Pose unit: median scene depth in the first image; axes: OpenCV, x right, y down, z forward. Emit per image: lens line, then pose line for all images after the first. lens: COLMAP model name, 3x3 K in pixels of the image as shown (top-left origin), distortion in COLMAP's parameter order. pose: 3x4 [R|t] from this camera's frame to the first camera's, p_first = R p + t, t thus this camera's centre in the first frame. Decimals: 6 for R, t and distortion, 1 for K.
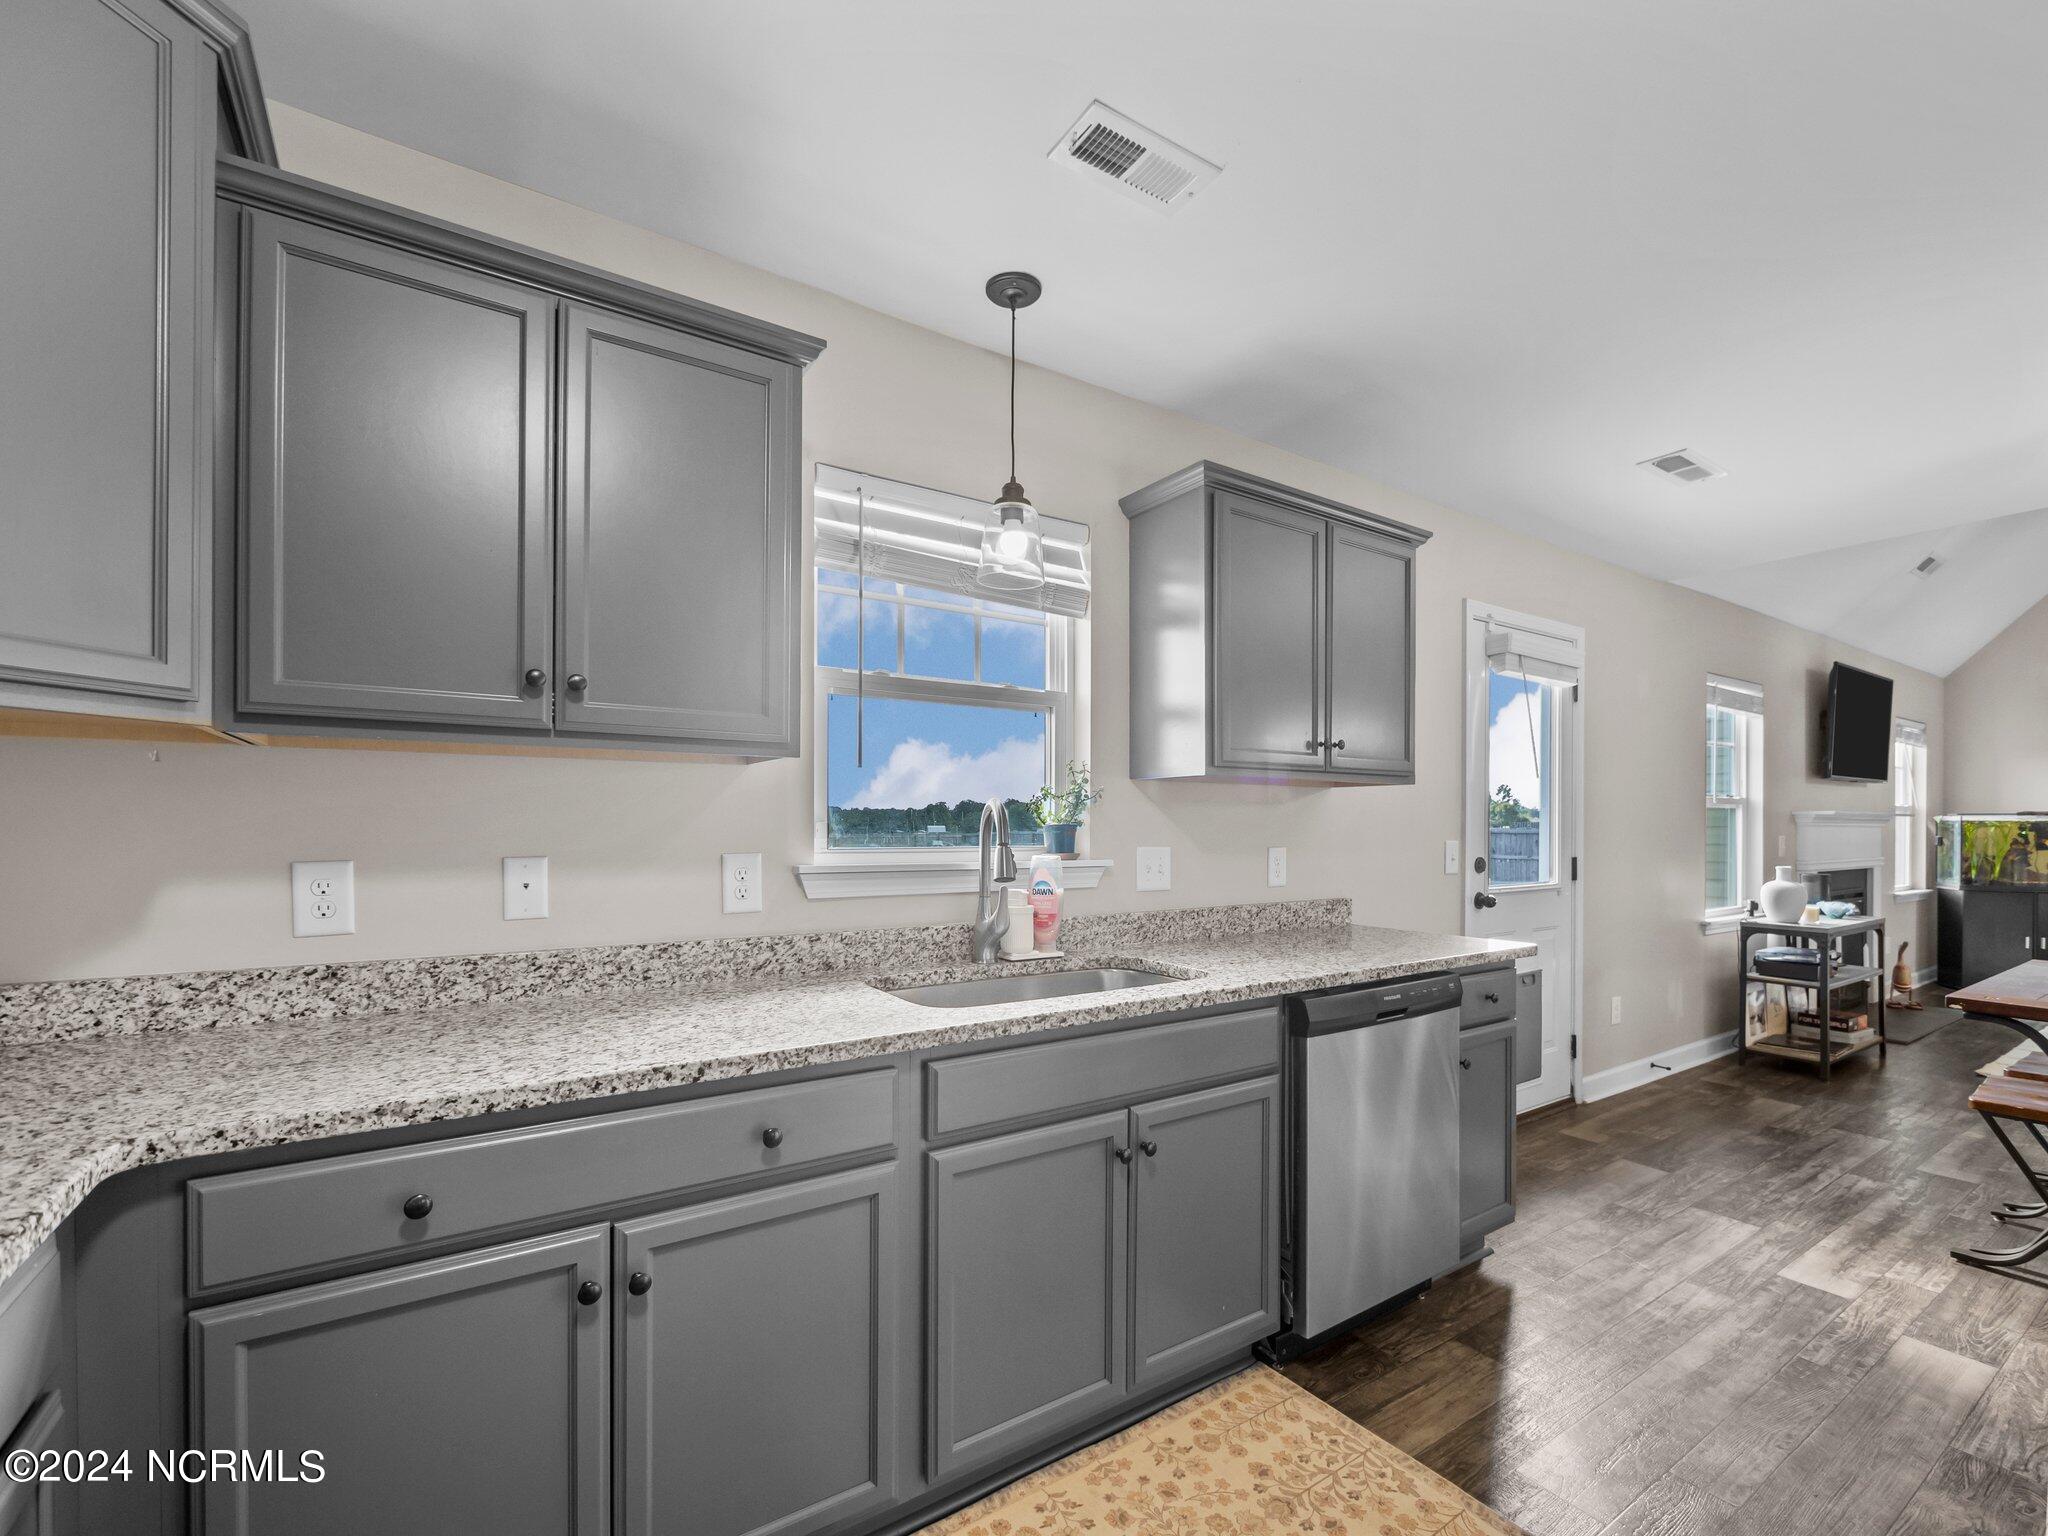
lens RADIAL K [[898.9, 0, 1018.6], [0, 898.9, 822.2], [0, 0, 1]] dist [-0.002377, -0.000120]
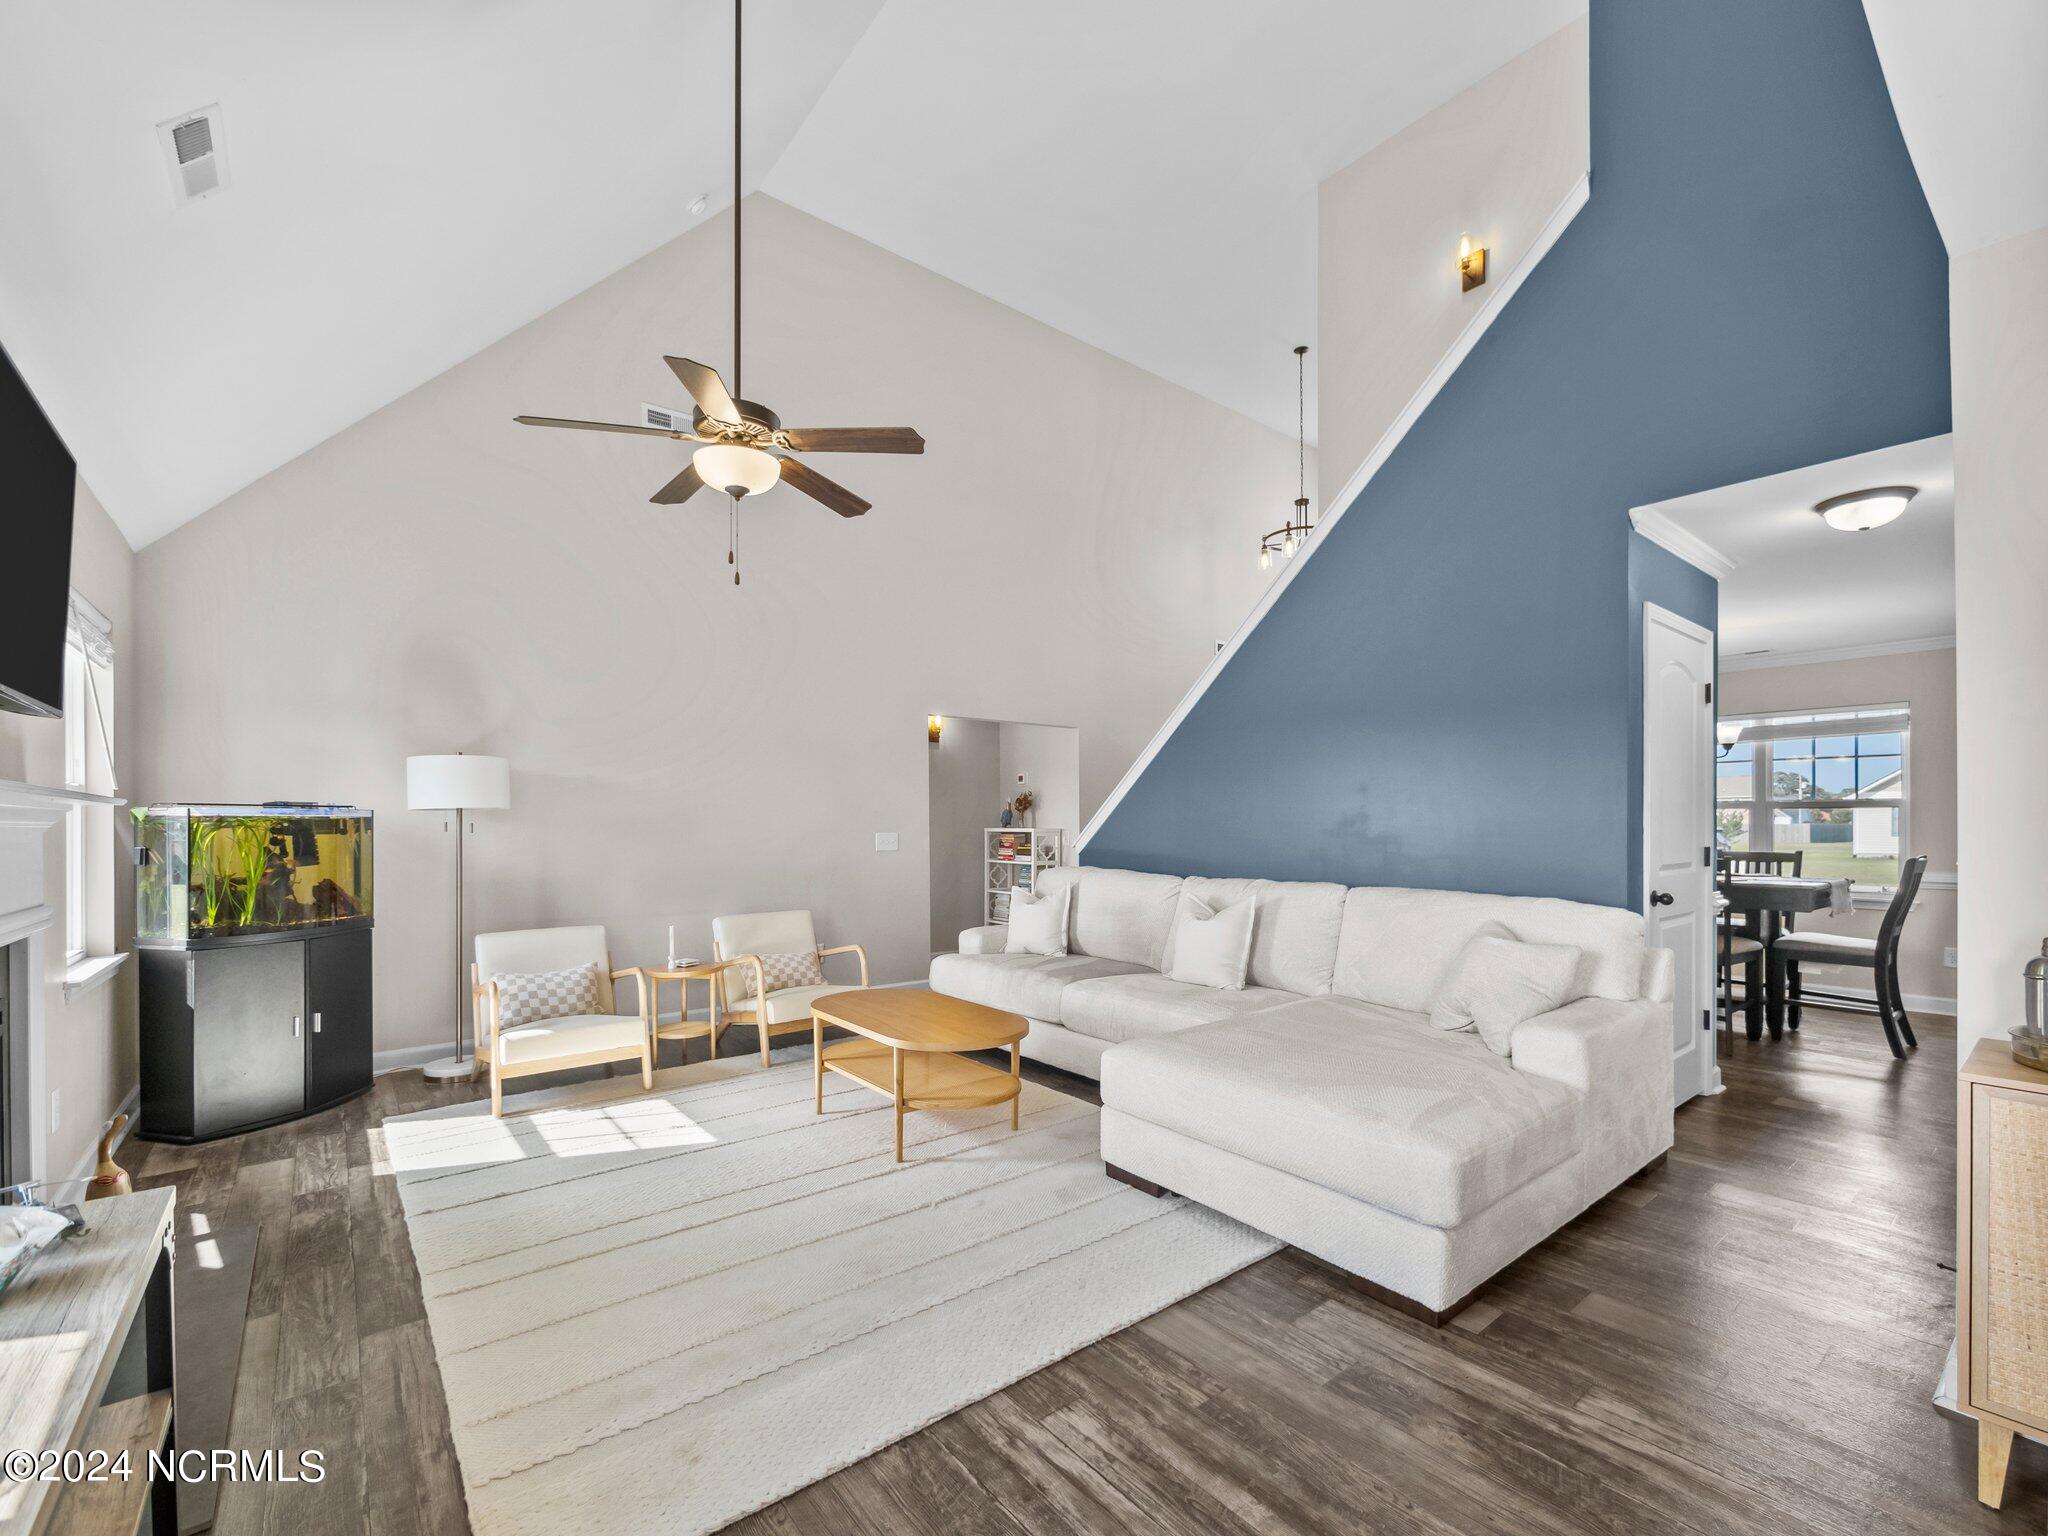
lens RADIAL K [[844.6, 0, 1048.9], [0, 844.6, 845.9], [0, 0, 1]] dist [-0.029180, 0.000042]
pose [[-0.092043, -0.030049, 0.995302, 0.530682], [-0.003189, 0.999548, 0.029882, -0.000083], [-0.995750, -0.000424, -0.092097, 0.540732]]
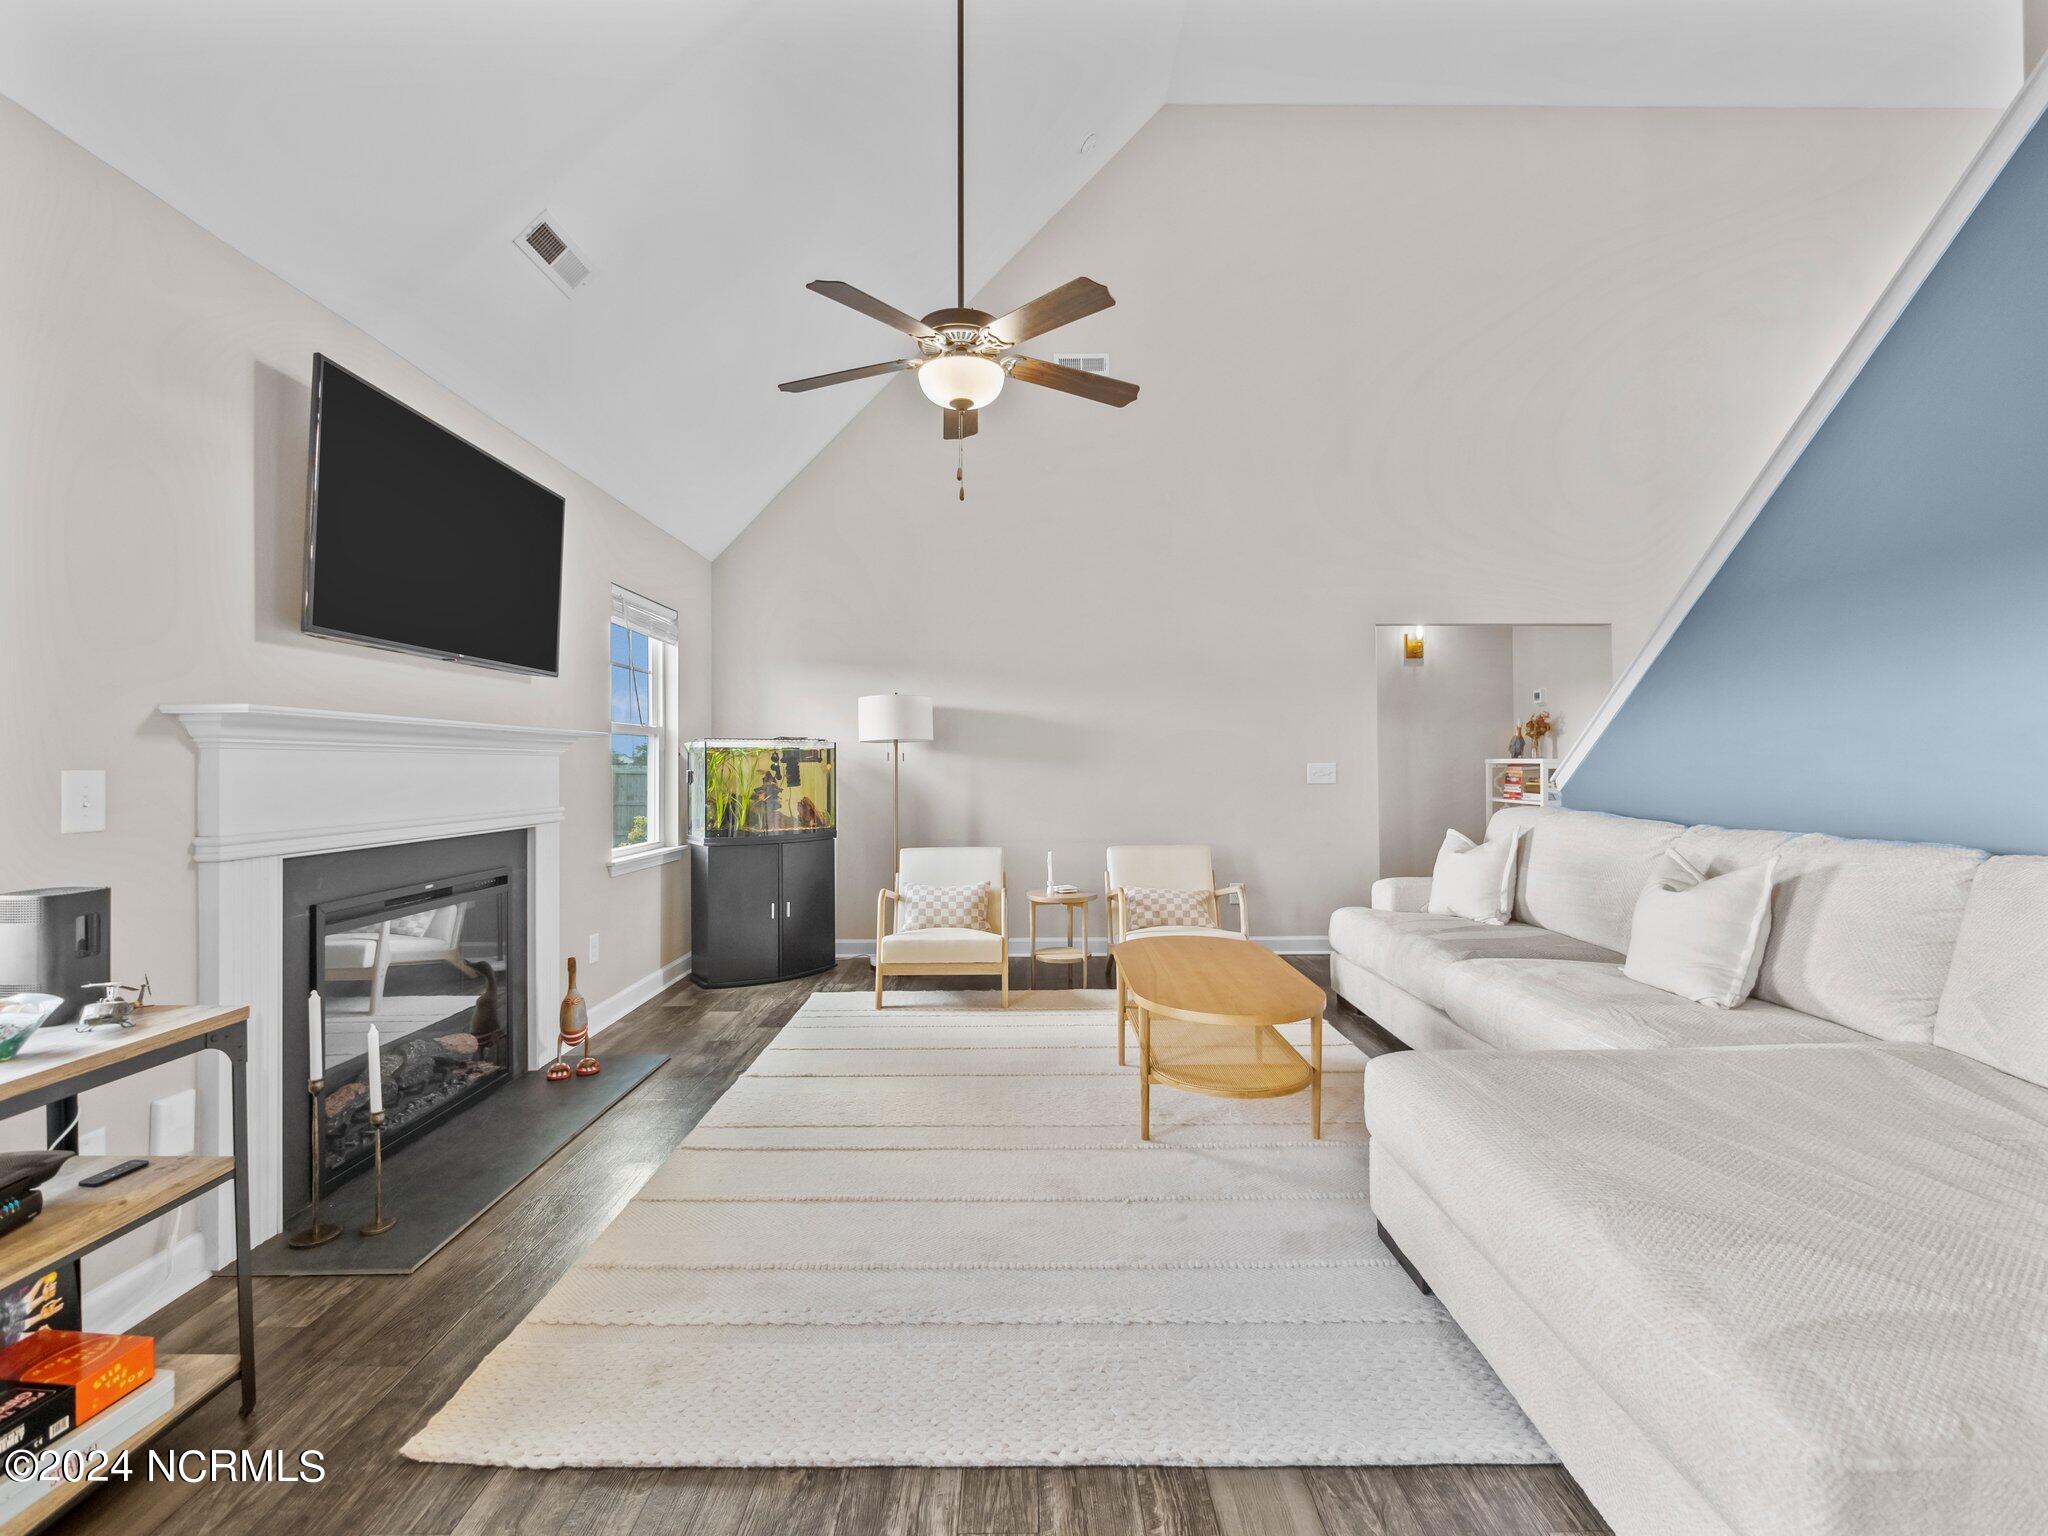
lens RADIAL K [[859.1, 0, 1024.3], [0, 859.1, 781.6], [0, 0, 1]] dist [-0.014799, 0.000216]
pose [[0.548095, -0.025871, 0.836016, 0.622094], [0.003833, 0.999589, 0.028421, 0.007077], [-0.836407, -0.012373, 0.547969, 0.417603]]
